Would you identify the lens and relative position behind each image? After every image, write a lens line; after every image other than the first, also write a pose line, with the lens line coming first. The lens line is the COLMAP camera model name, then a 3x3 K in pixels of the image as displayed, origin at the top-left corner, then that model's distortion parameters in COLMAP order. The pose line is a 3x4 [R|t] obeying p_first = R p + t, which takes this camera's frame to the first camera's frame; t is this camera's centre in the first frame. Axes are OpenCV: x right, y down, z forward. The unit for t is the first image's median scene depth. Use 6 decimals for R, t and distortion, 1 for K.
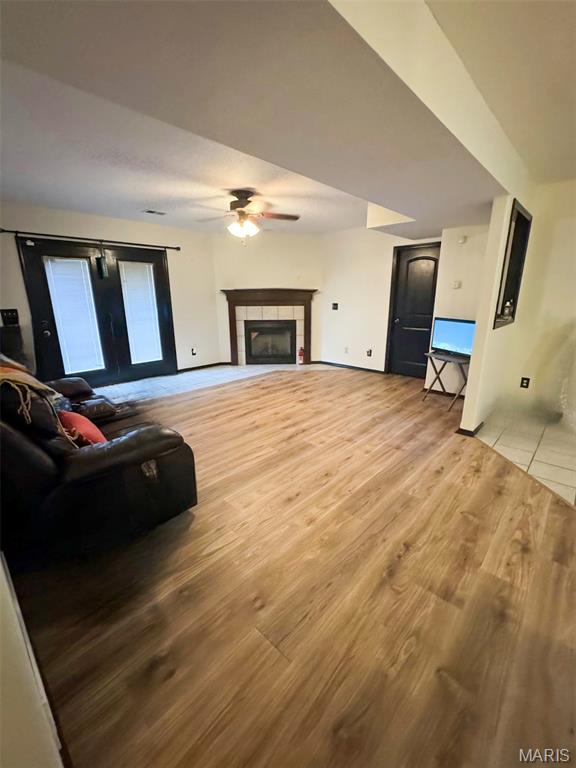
lens RADIAL K [[327.2, 0, 288.6], [0, 327.2, 384.3], [0, 0, 1]] dist [-0.009270, -0.000031]
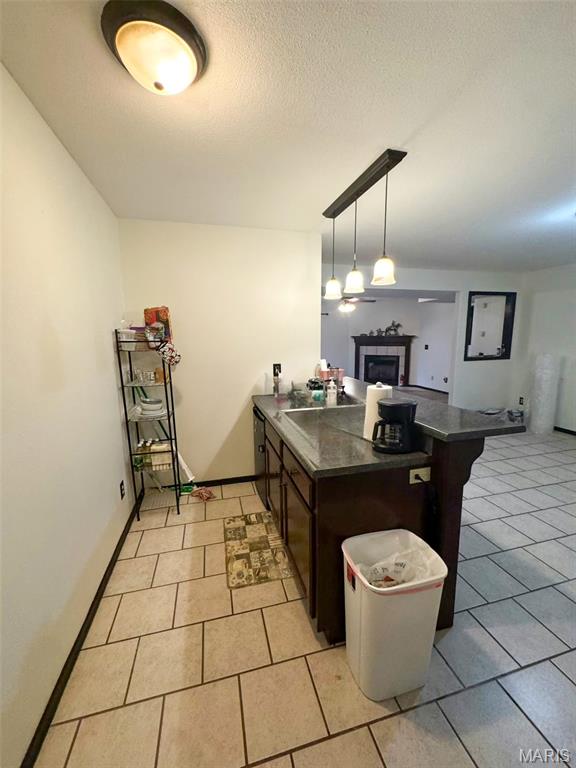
lens RADIAL K [[307.1, 0, 286.6], [0, 307.1, 383.1], [0, 0, 1]] dist [-0.002697, 0.000328]
pose [[0.840164, 0.078681, -0.536594, 0.418377], [-0.140029, 0.987343, -0.074475, 0.118763], [0.523943, 0.137710, 0.840547, -0.494492]]
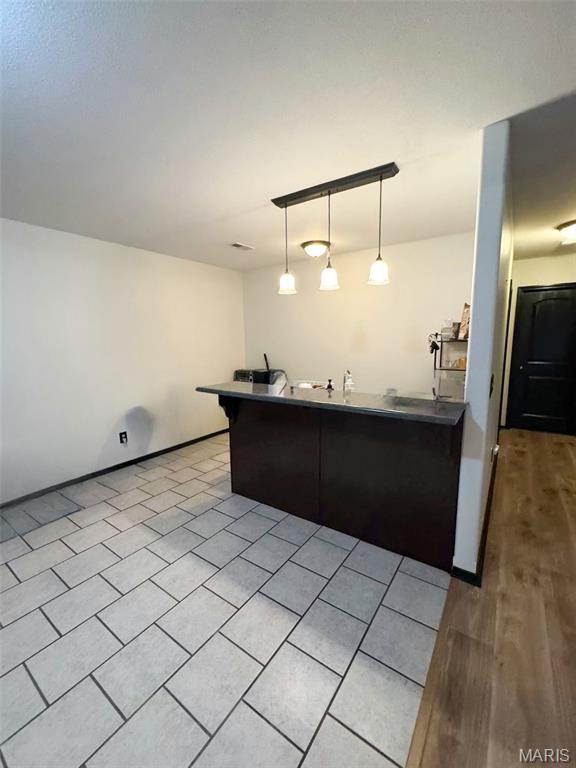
lens RADIAL K [[307.1, 0, 303.0], [0, 307.1, 386.4], [0, 0, 1]] dist [-0.002697, 0.000328]
pose [[-0.987513, 0.038334, -0.152804, 0.365562], [-0.026434, 0.915872, 0.400598, -0.098272], [0.155305, 0.399635, -0.903422, 0.312603]]
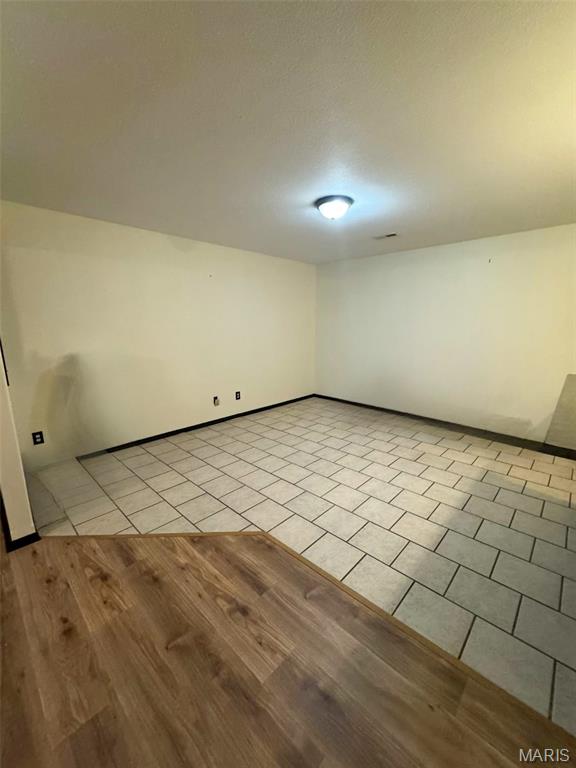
lens RADIAL K [[307.1, 0, 284.1], [0, 307.1, 385.1], [0, 0, 1]] dist [-0.002697, 0.000328]
pose [[0.014618, -0.194461, 0.980801, 0.000484], [0.268080, 0.945756, 0.183517, -0.077388], [-0.963286, 0.260251, 0.065957, 0.227739]]
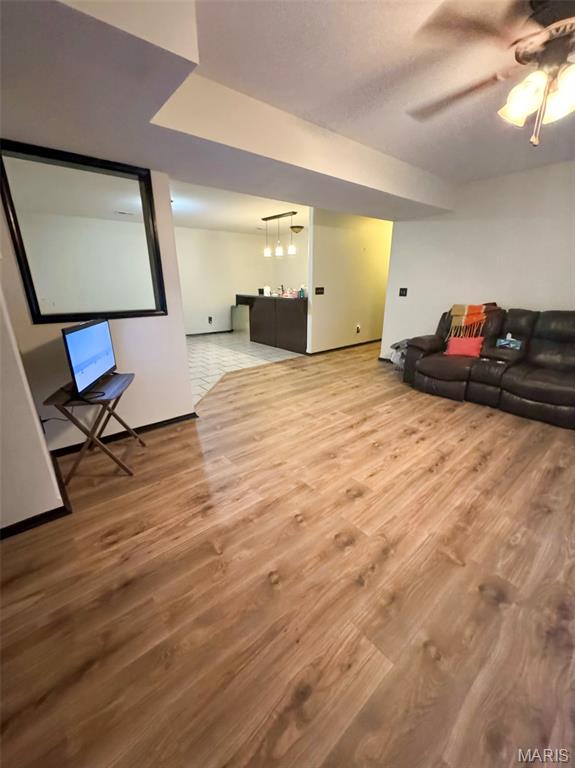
lens RADIAL K [[307.1, 0, 290.0], [0, 307.1, 385.8], [0, 0, 1]] dist [-0.002697, 0.000328]
pose [[-0.993019, -0.029278, 0.114260, 0.078616], [0.040311, 0.826137, 0.562026, -0.285046], [-0.110849, 0.562709, -0.819190, 1.062994]]
